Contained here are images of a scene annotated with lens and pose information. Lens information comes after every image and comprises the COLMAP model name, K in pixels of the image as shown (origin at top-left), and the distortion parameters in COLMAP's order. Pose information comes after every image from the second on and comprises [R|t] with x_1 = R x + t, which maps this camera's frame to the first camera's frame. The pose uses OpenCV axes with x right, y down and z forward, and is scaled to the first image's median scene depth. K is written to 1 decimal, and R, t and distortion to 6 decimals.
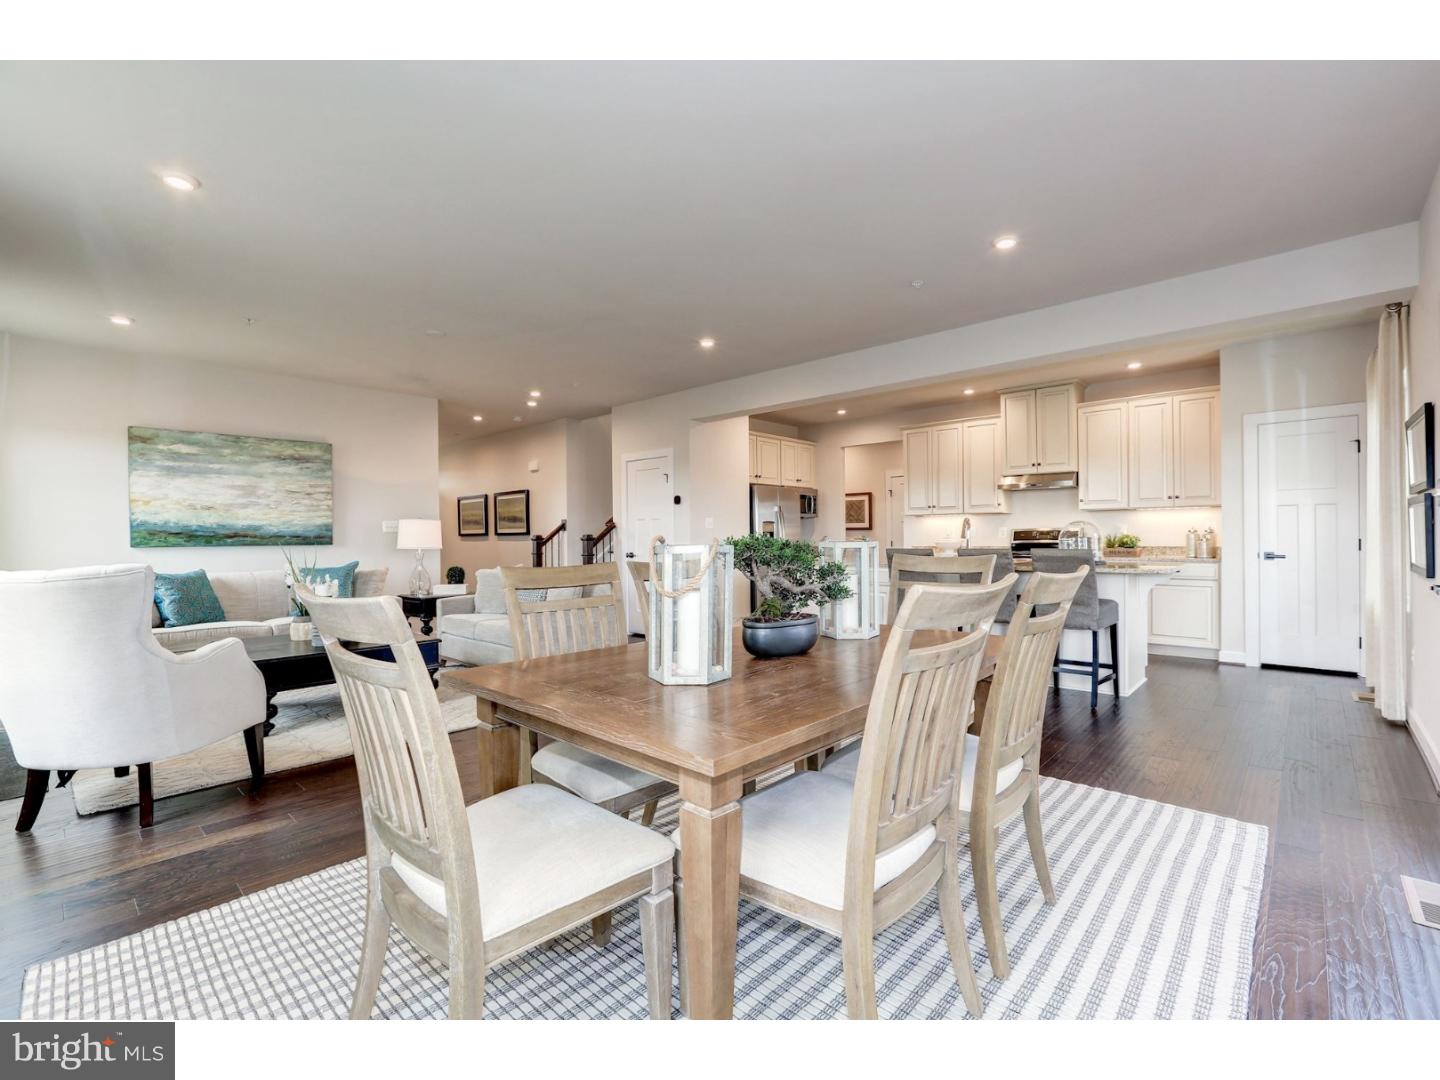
lens RADIAL K [[639.5, 0, 720.0], [0, 639.5, 540.0], [0, 0, 1]] dist [-0.001445, -0.000105]
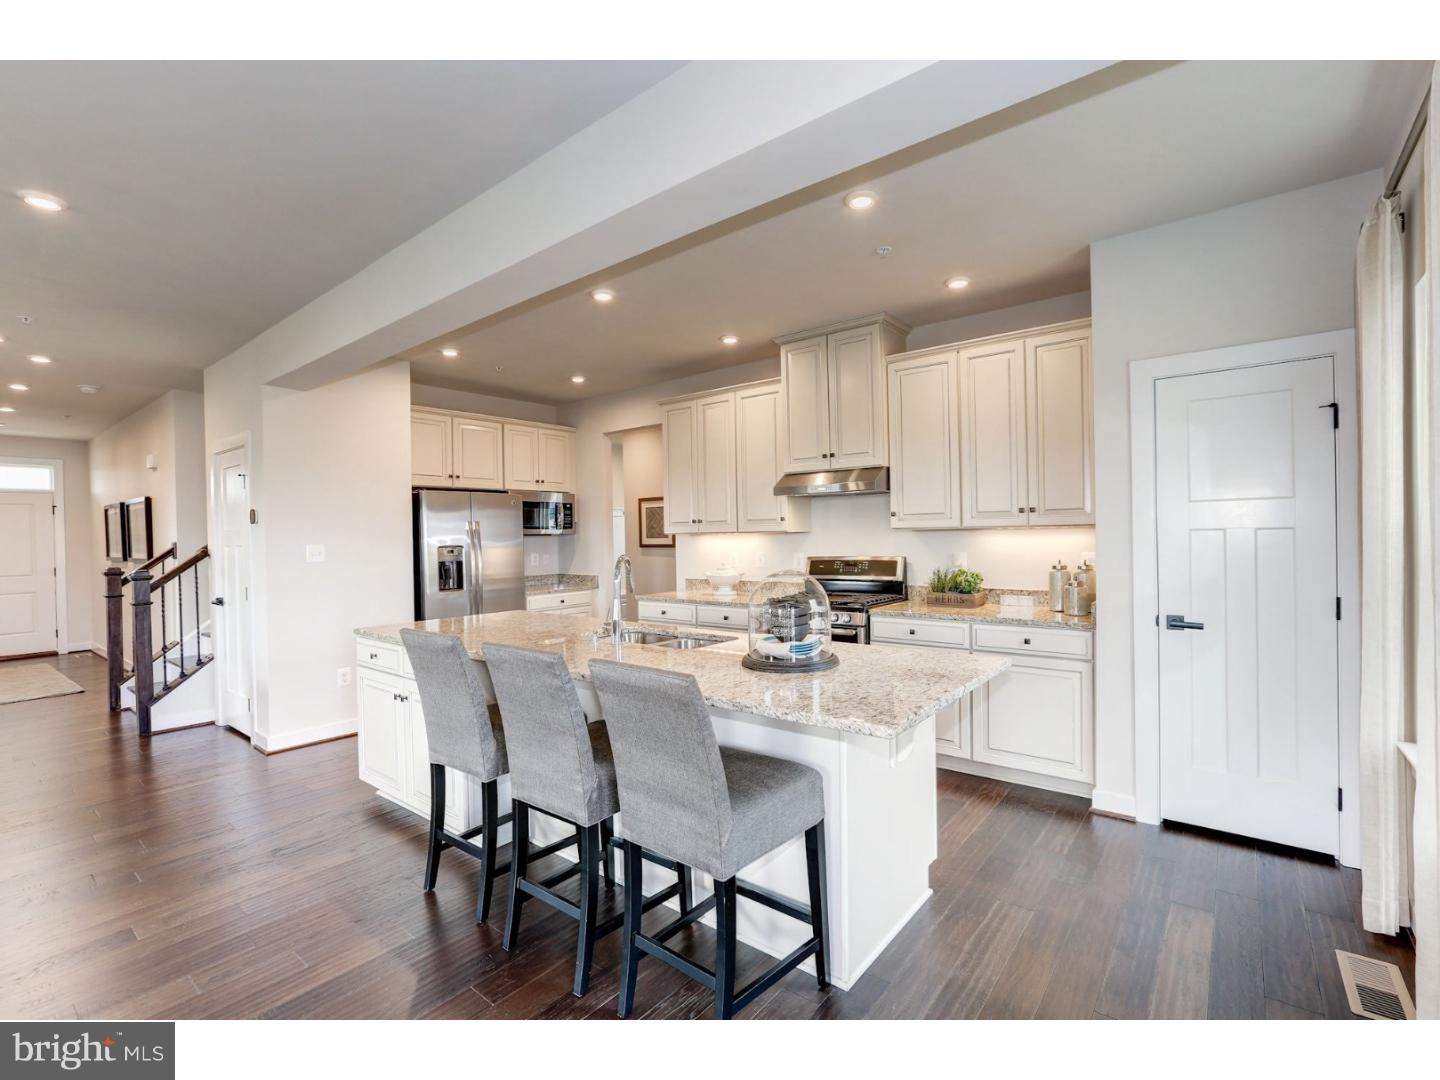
lens RADIAL K [[646.4, 0, 720.0], [0, 646.4, 540.0], [0, 0, 1]] dist [-0.008740, 0.000236]
pose [[0.997192, -0.008598, 0.074393, 0.351600], [0.008462, 0.999962, 0.002137, -0.039468], [-0.074408, -0.001502, 0.997227, 0.392322]]
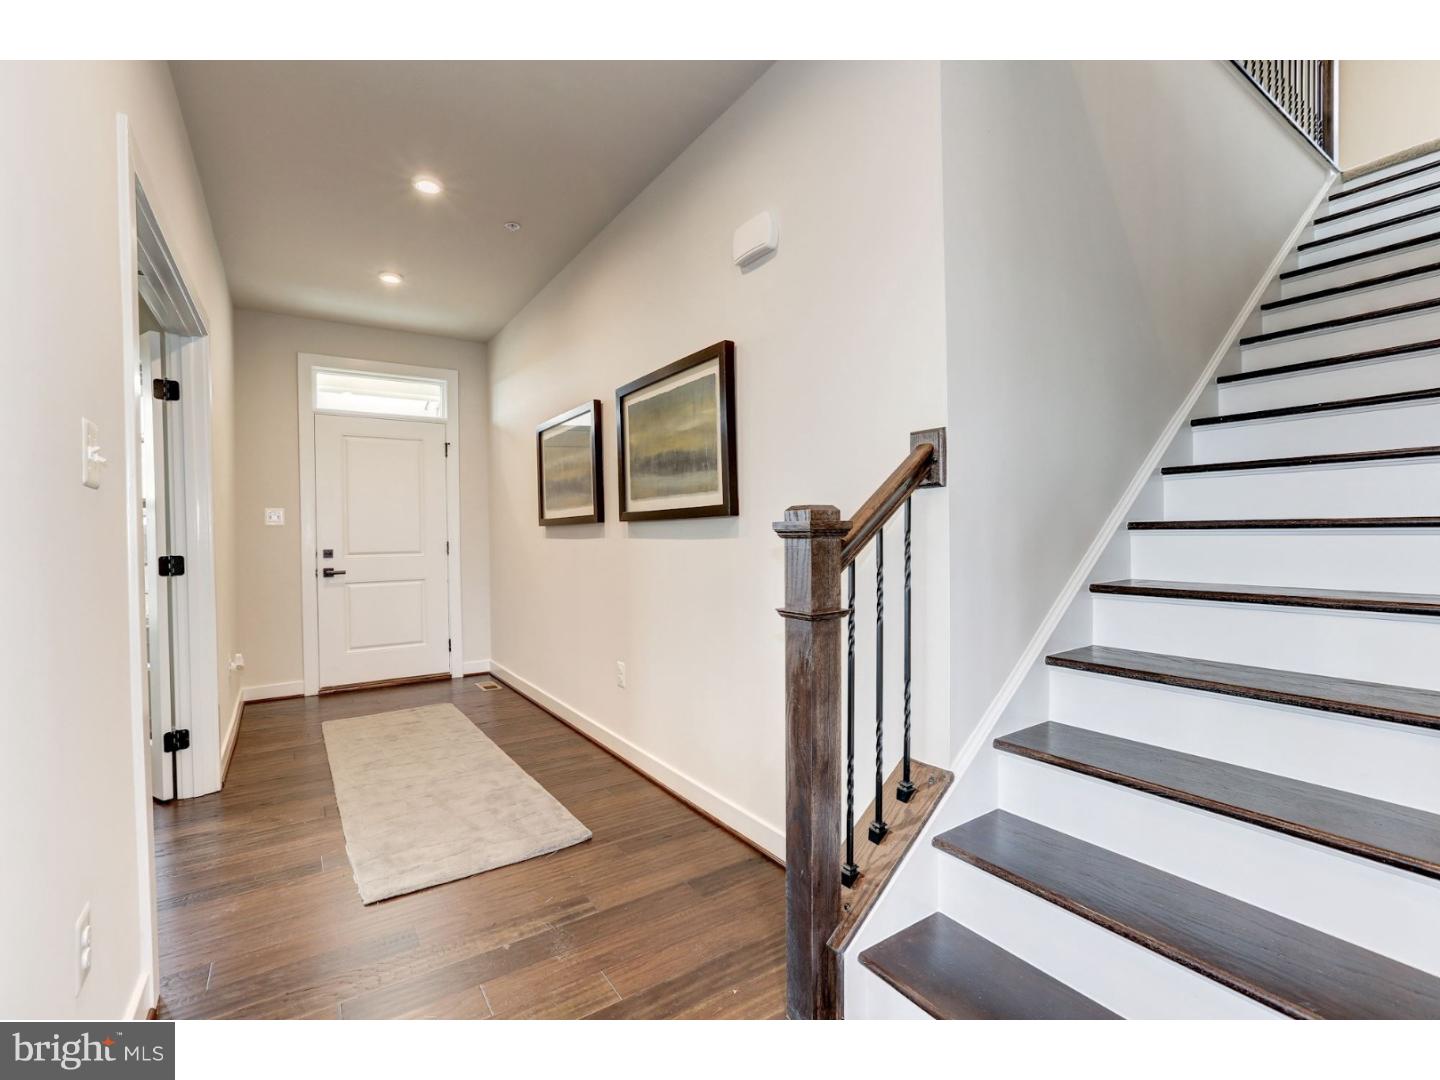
lens RADIAL K [[639.5, 0, 720.0], [0, 639.5, 540.0], [0, 0, 1]] dist [-0.001445, -0.000105]
pose [[0.973326, -0.000042, -0.229427, -0.344230], [0.001952, 0.999965, 0.008097, -0.000058], [0.229418, -0.008329, 0.973292, 1.048331]]
